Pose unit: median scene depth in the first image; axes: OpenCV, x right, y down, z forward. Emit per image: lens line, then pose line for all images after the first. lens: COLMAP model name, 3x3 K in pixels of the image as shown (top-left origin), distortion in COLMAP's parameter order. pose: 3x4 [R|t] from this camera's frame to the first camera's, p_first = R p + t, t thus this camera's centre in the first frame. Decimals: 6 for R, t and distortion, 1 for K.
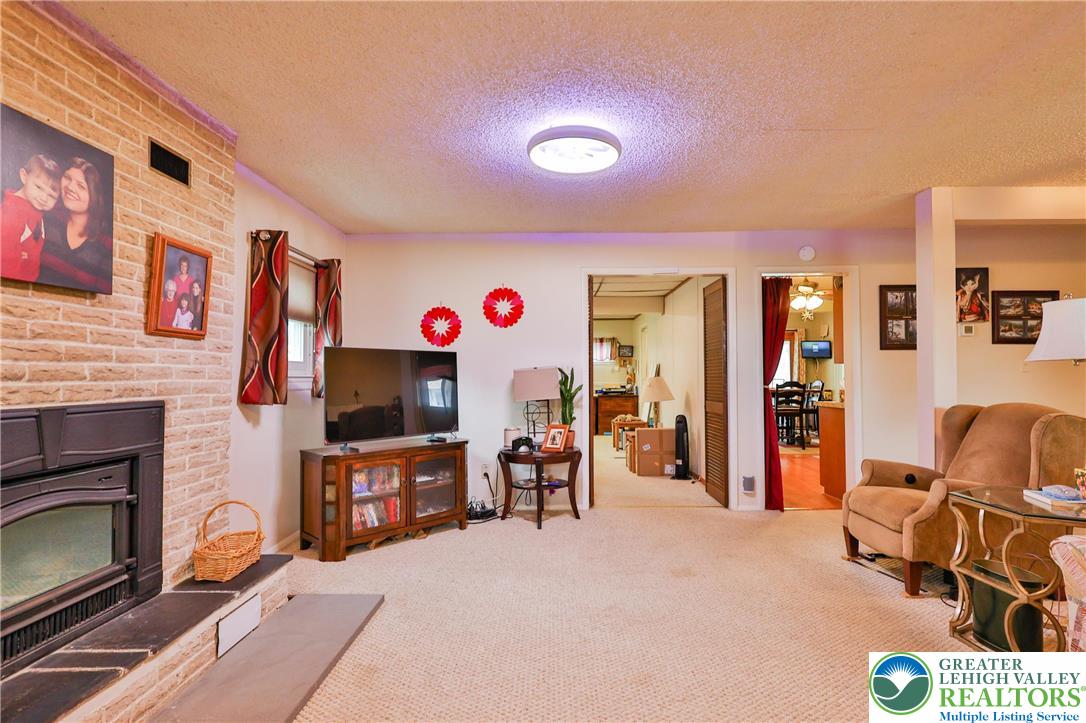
lens RADIAL K [[533.2, 0, 543.0], [0, 533.2, 361.5], [0, 0, 1]] dist [0.001773, 0.000120]
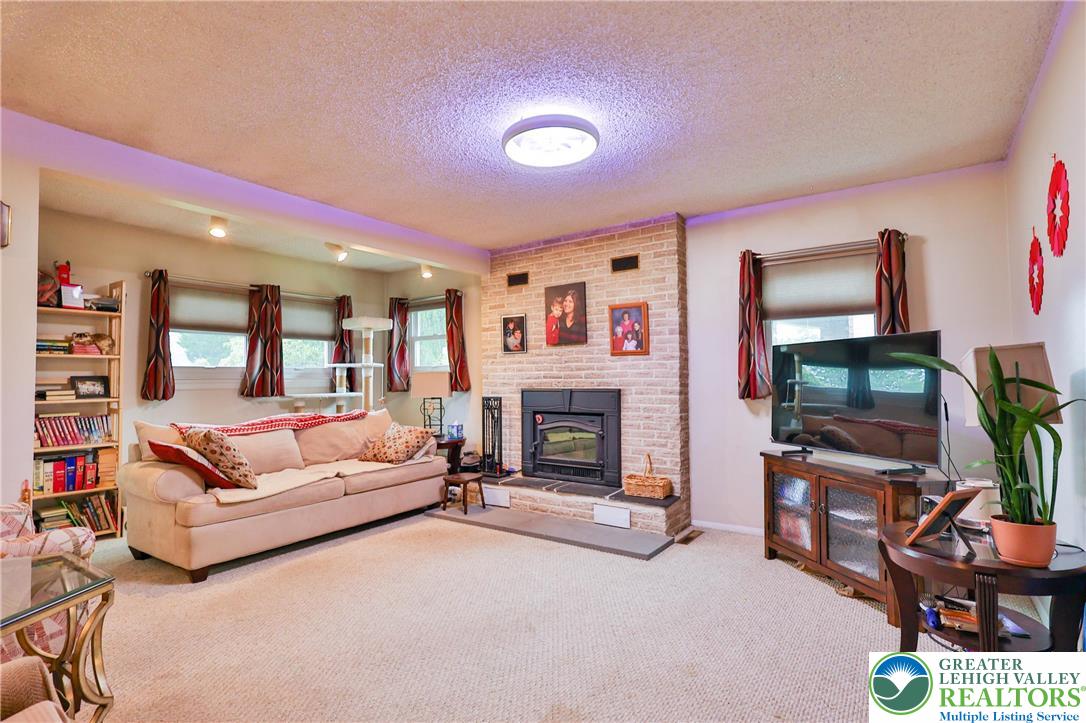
lens RADIAL K [[533.2, 0, 543.0], [0, 533.2, 361.5], [0, 0, 1]] dist [0.001773, 0.000120]
pose [[-0.552435, -0.023228, -0.833232, 1.047986], [0.032514, 0.998250, -0.049385, 0.059858], [0.832921, -0.054374, -0.550714, 1.824236]]
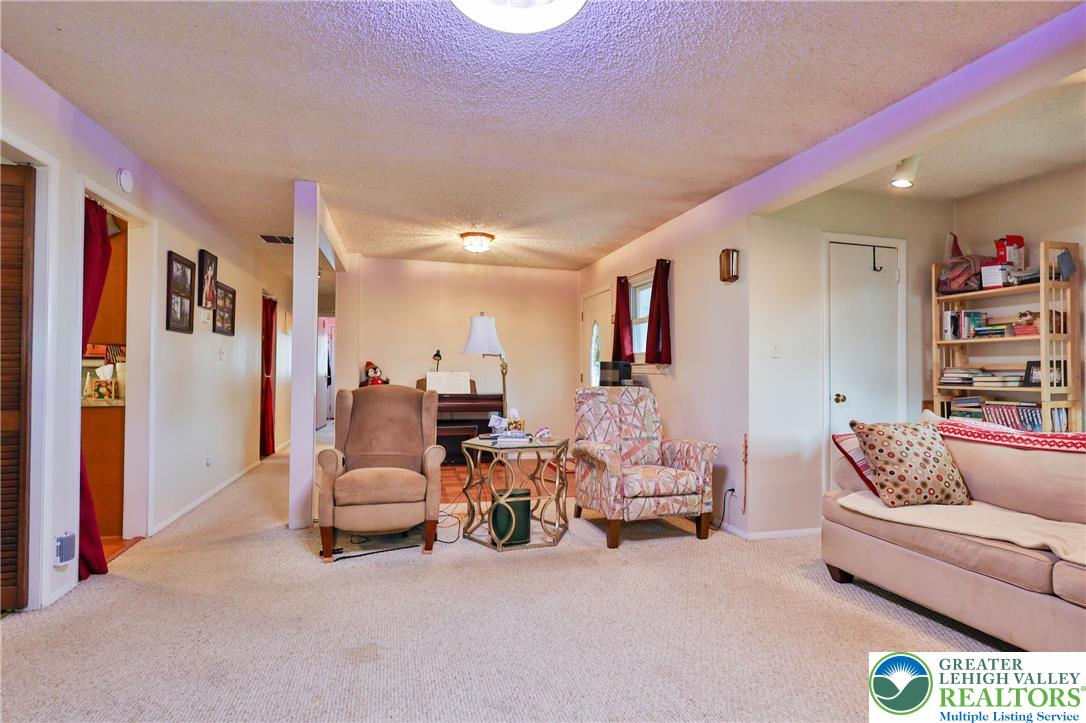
lens RADIAL K [[526.1, 0, 543.0], [0, 526.1, 361.5], [0, 0, 1]] dist [0.000338, 0.000115]
pose [[-0.287251, 0.017841, 0.957689, -0.606647], [-0.032364, 0.999075, -0.028320, 0.060804], [-0.957308, -0.039130, -0.286408, 1.365374]]
